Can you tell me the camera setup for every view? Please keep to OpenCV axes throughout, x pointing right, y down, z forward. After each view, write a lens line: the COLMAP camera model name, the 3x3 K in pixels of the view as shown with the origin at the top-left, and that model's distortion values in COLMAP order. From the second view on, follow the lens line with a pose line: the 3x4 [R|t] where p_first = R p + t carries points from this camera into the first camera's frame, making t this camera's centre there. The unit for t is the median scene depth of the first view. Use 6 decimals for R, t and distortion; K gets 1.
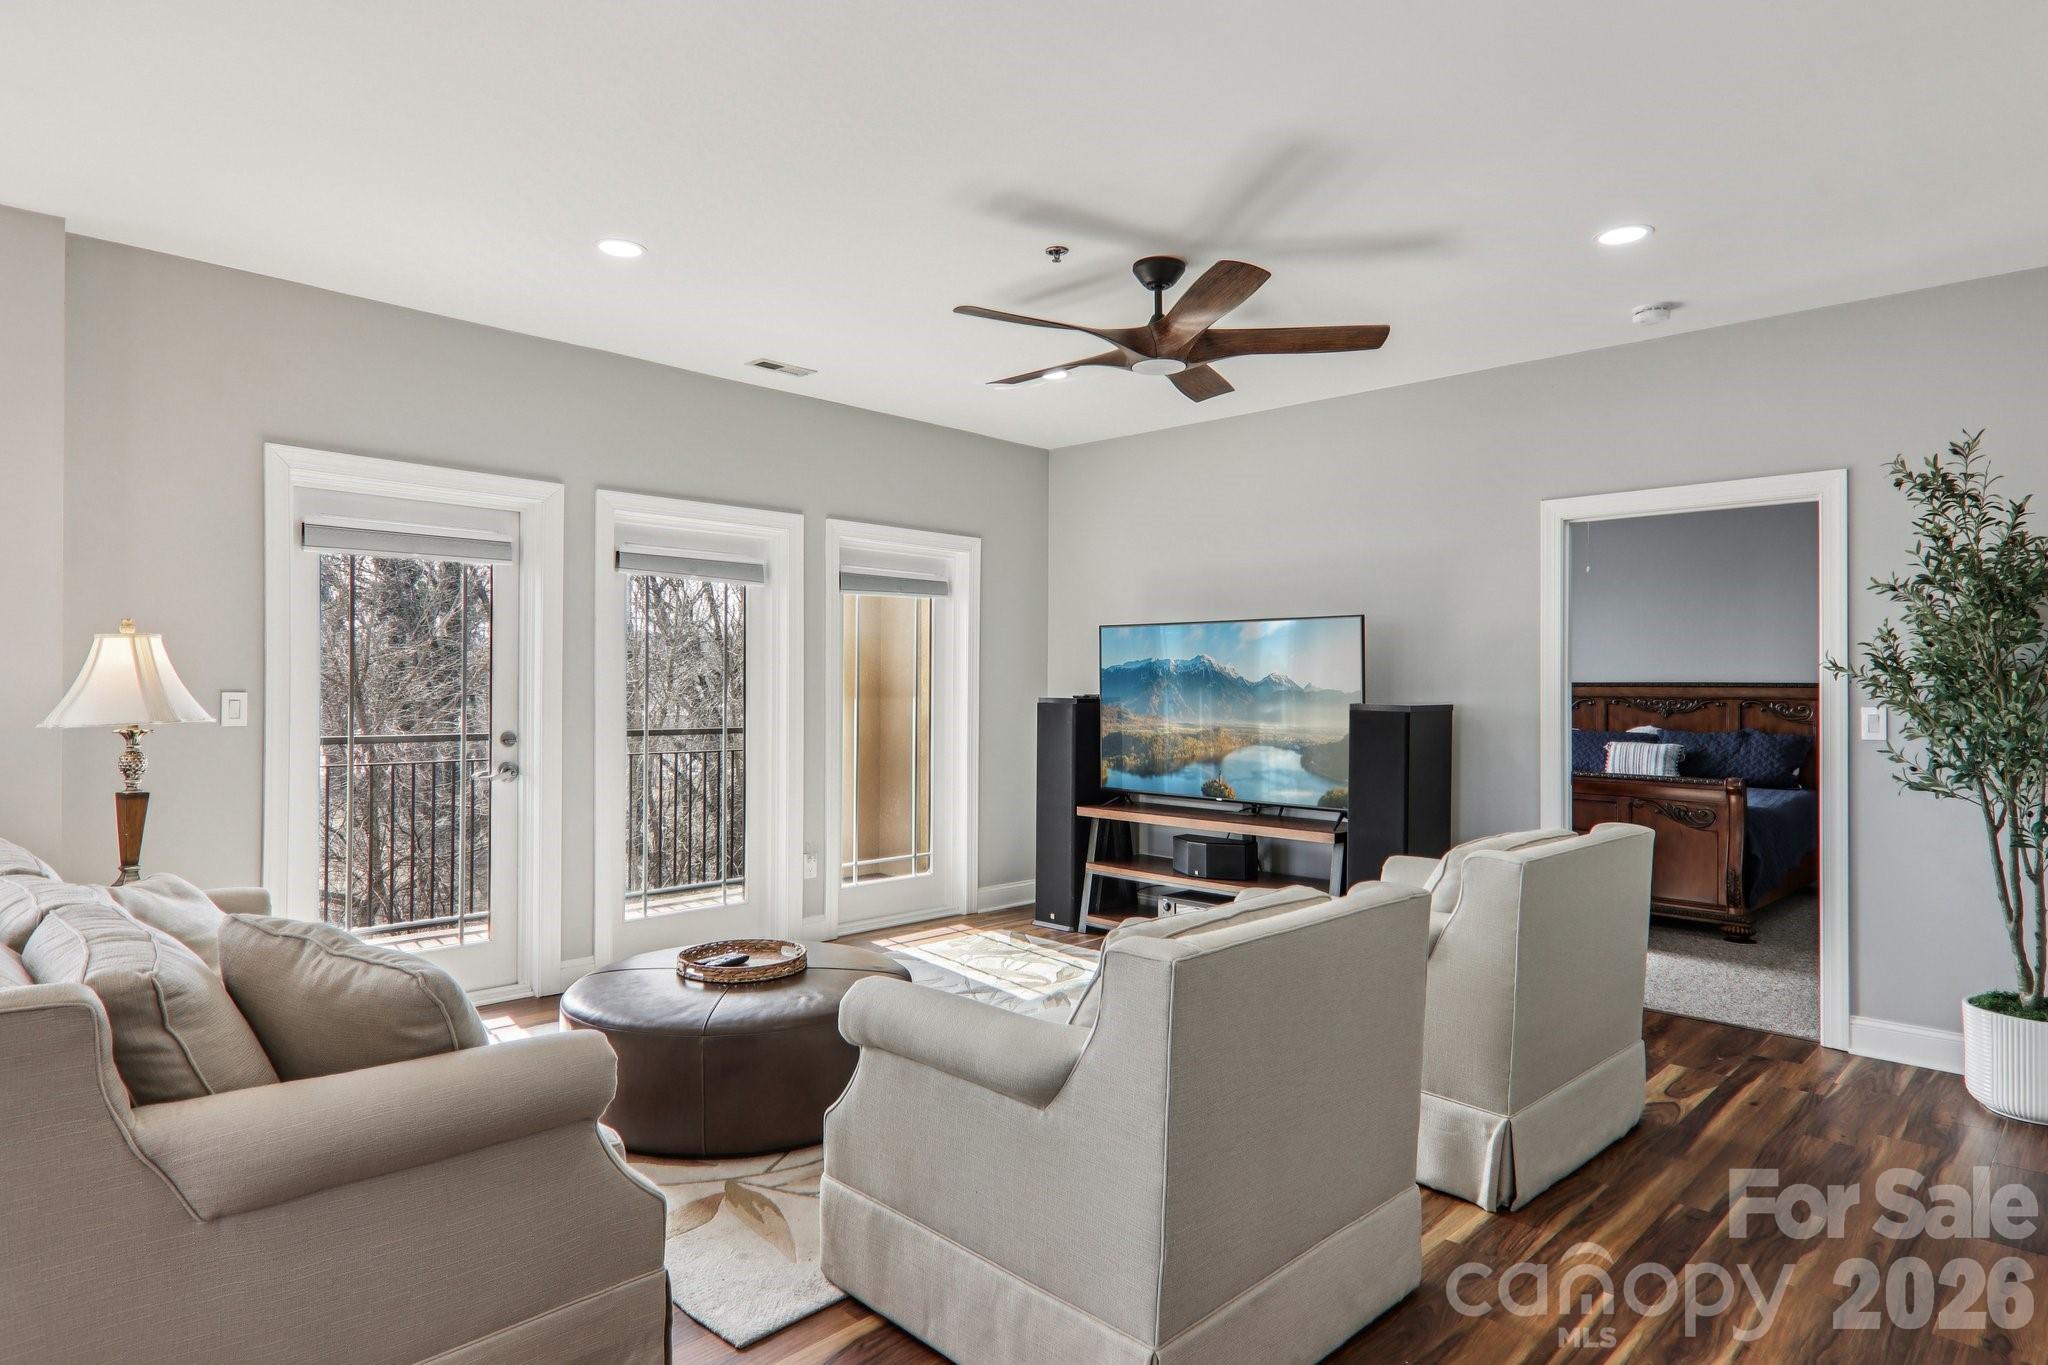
lens RADIAL K [[1200.1, 0, 1023.7], [0, 1200.1, 675.4], [0, 0, 1]] dist [0.025894, 0.001474]
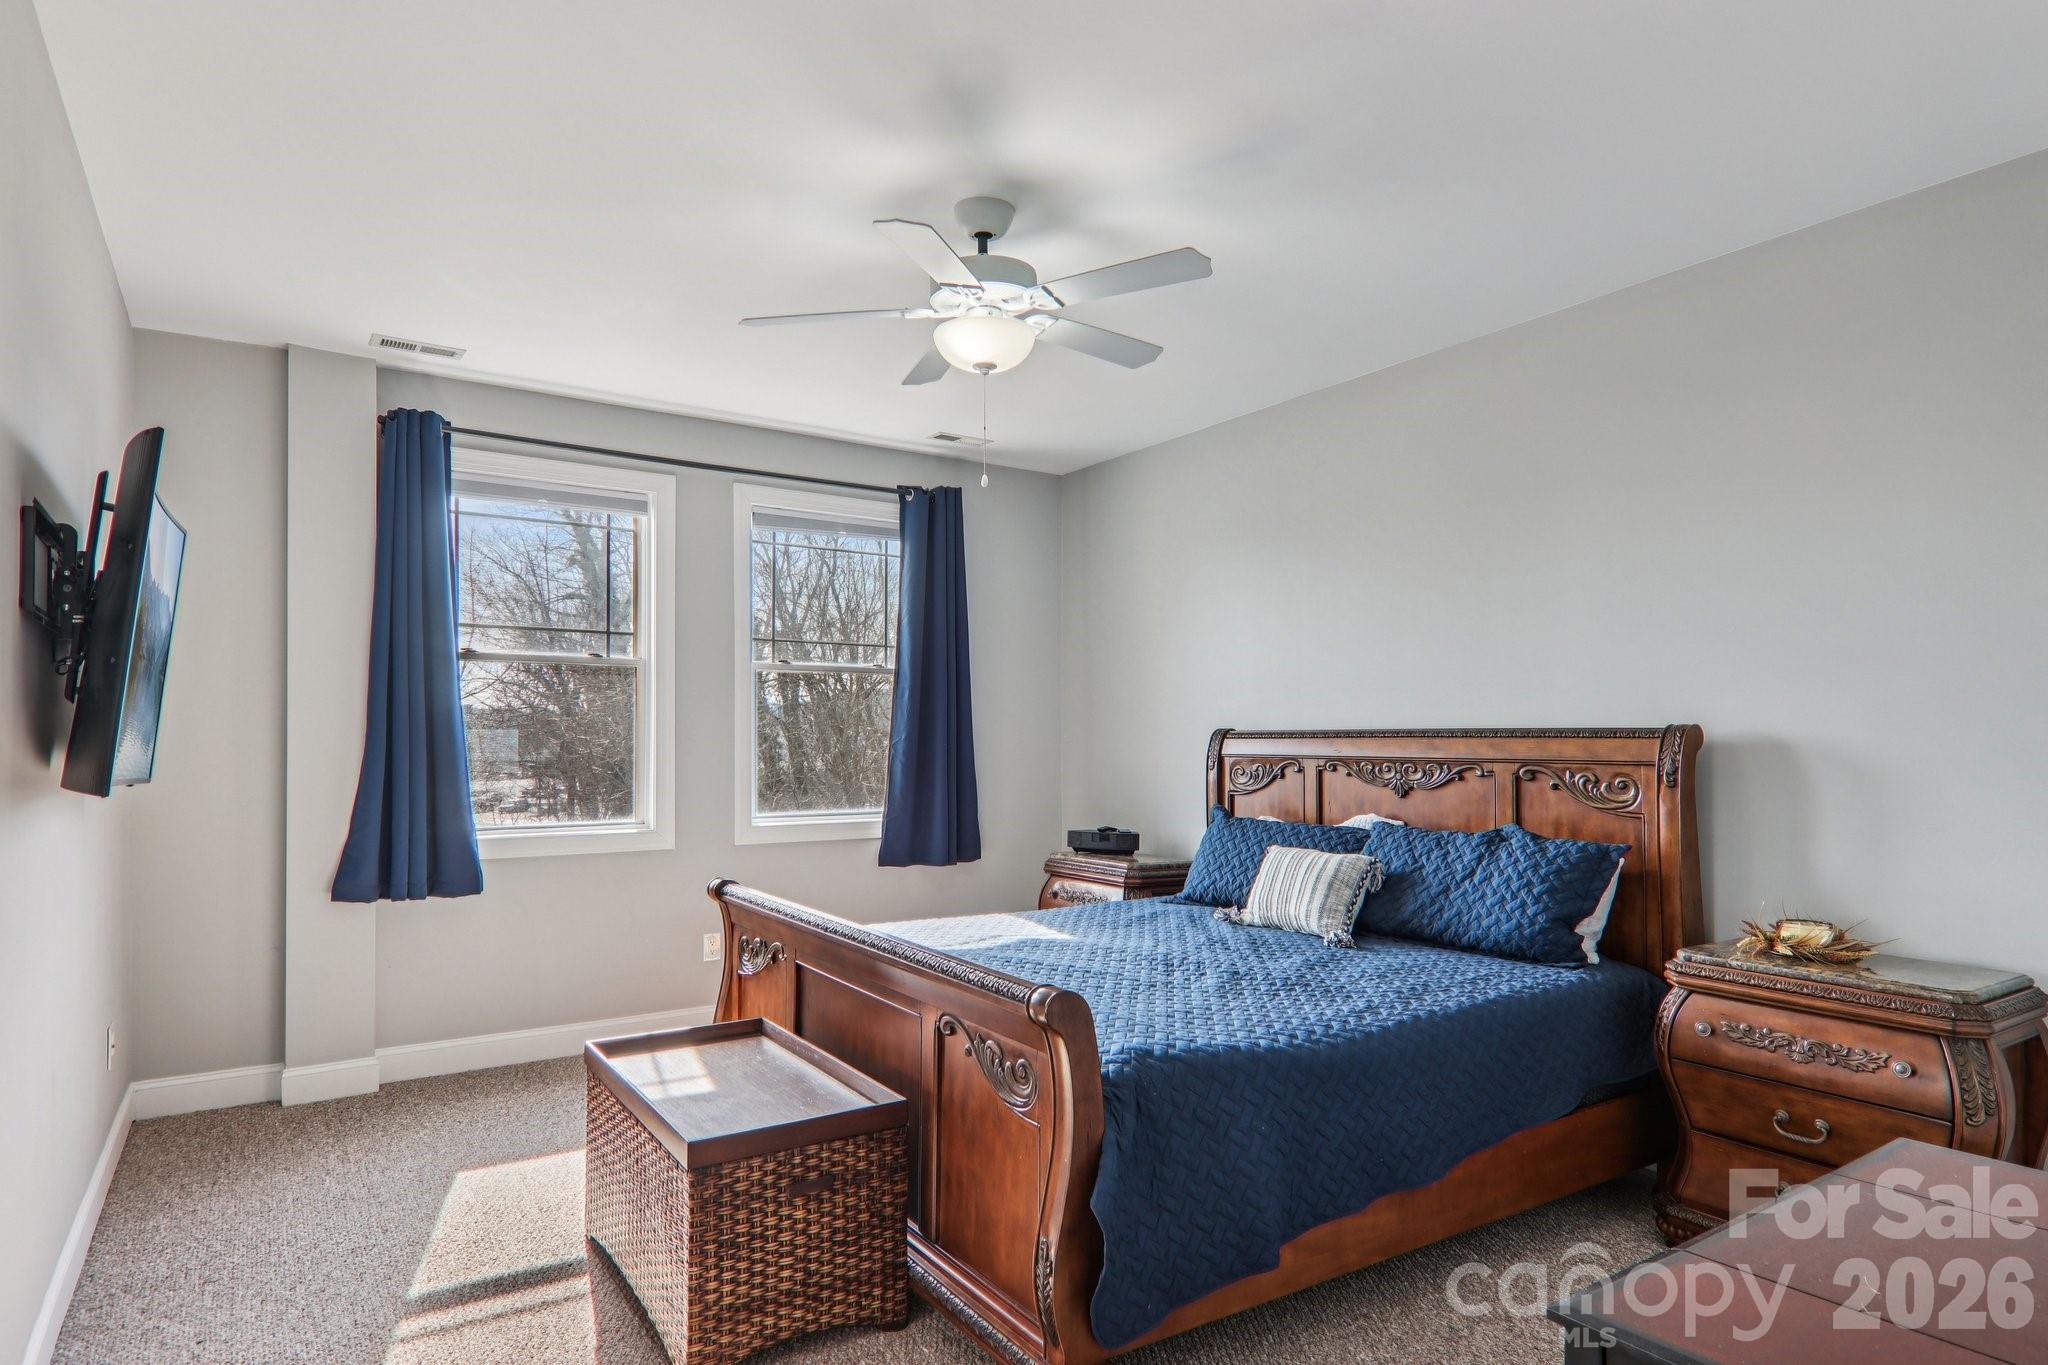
lens RADIAL K [[1142.0, 0, 1009.4], [0, 1142.0, 733.3], [0, 0, 1]] dist [0.023719, -0.017248]
pose [[0.969082, -0.011535, -0.246468, 0.505978], [0.012608, 0.999917, 0.002776, 0.003978], [0.246416, -0.005798, 0.969147, 0.502237]]
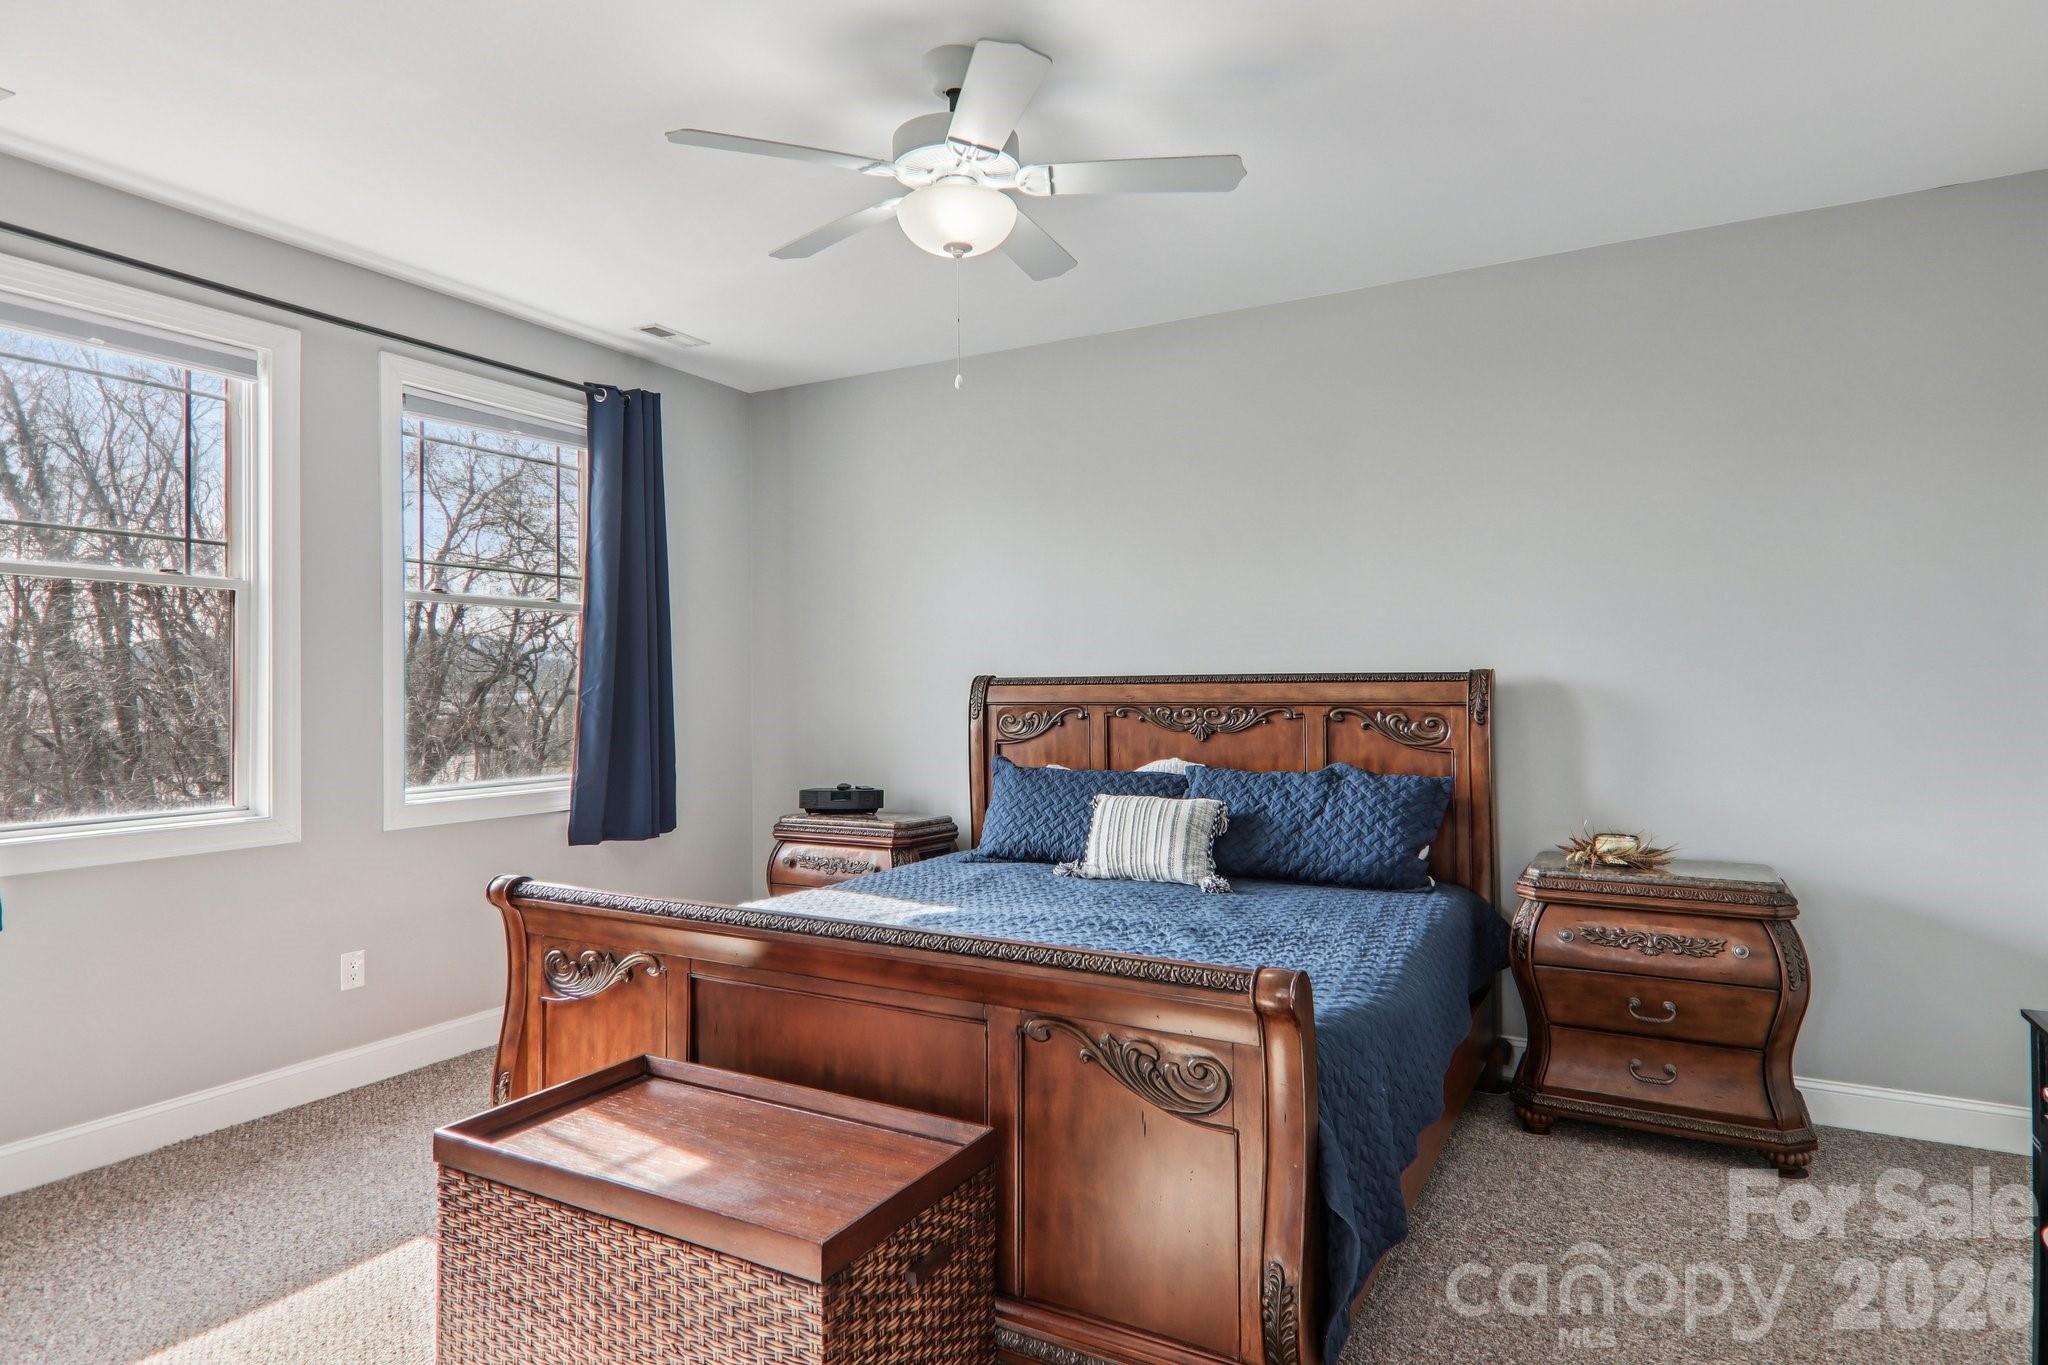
lens RADIAL K [[1142.0, 0, 1005.3], [0, 1142.0, 677.1], [0, 0, 1]] dist [0.023719, -0.017248]
pose [[0.972048, -0.015119, 0.234293, 0.340979], [0.014853, 0.999885, 0.002898, 0.003949], [-0.234310, 0.000663, 0.972162, 0.551591]]
